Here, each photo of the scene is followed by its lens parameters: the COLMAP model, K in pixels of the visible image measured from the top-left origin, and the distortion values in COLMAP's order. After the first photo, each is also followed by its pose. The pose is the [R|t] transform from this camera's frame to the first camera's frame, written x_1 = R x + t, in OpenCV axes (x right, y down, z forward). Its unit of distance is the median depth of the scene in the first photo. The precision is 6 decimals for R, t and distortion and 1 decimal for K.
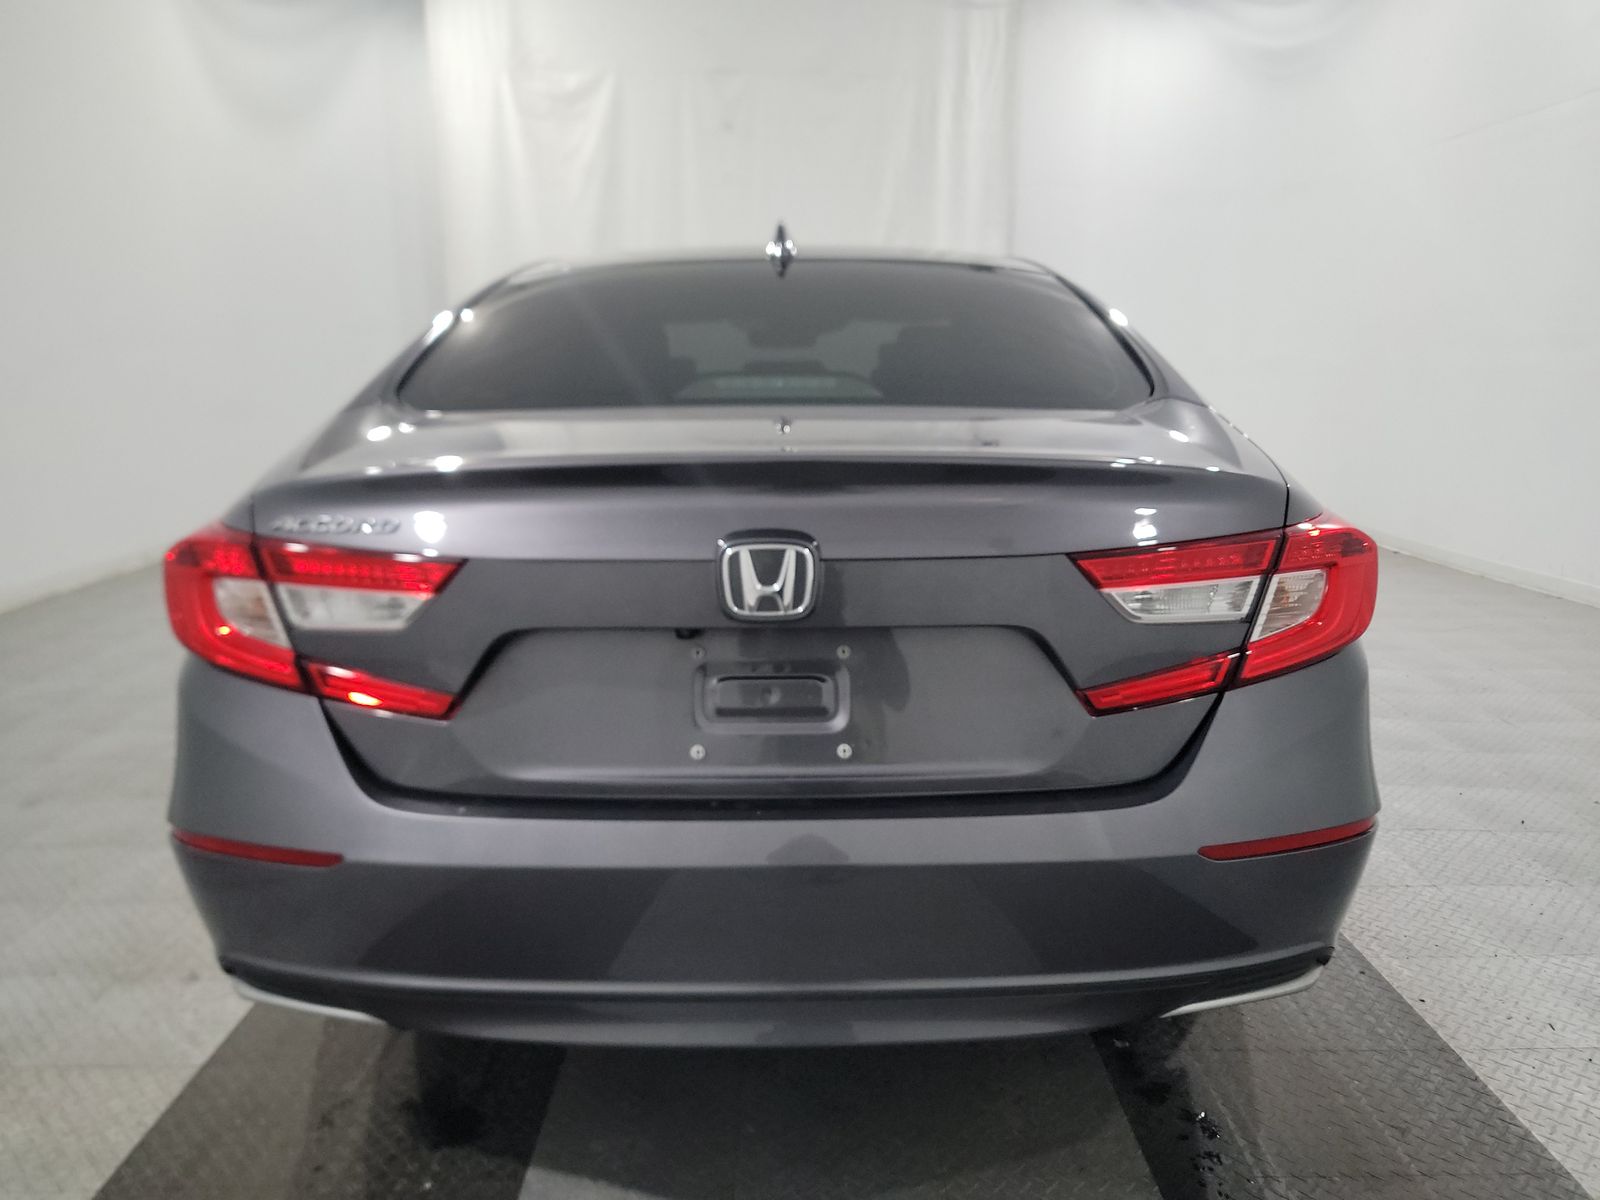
lens RADIAL K [[1161.6, 0, 801.0], [0, 1161.6, 597.1], [0, 0, 1]] dist [0.046225, -0.051243]
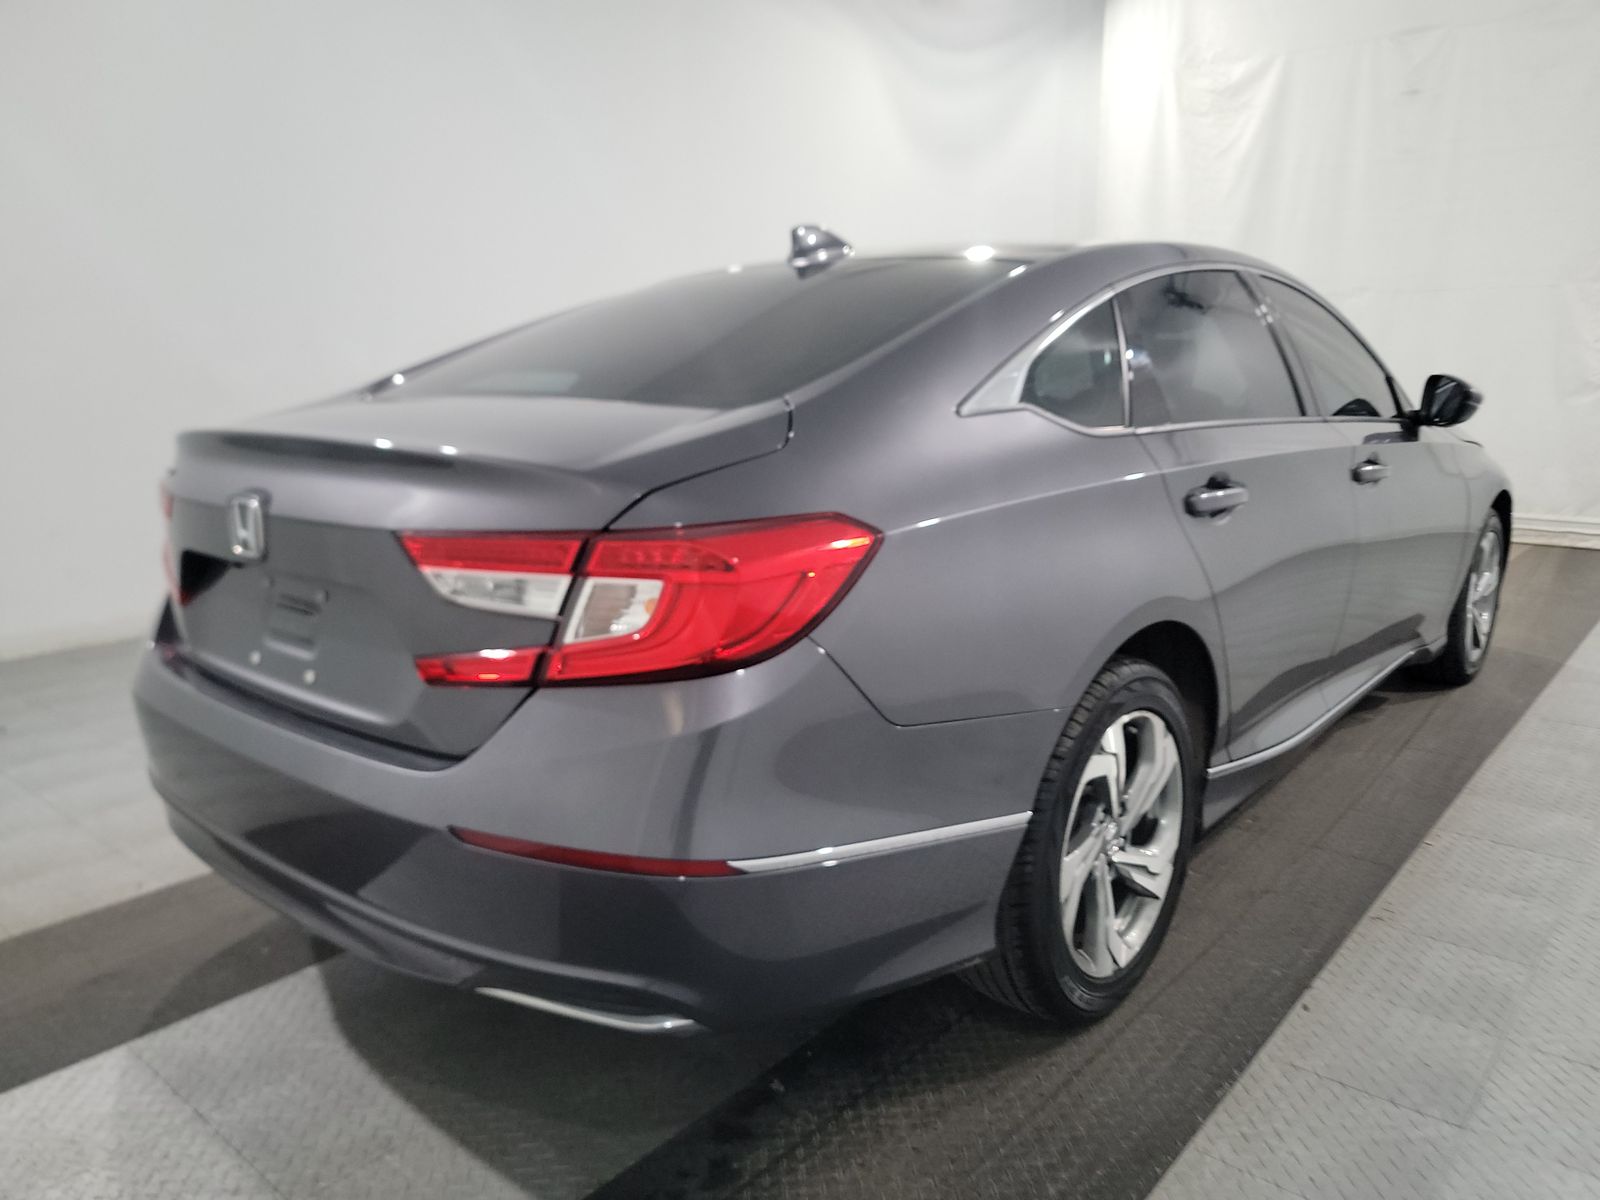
lens RADIAL K [[1161.6, 0, 801.0], [0, 1161.6, 597.1], [0, 0, 1]] dist [0.046225, -0.051243]
pose [[0.743025, 0.127510, -0.657005, 0.944535], [-0.131532, 0.990359, 0.043454, -0.055873], [0.656211, 0.054129, 0.752633, 0.316206]]
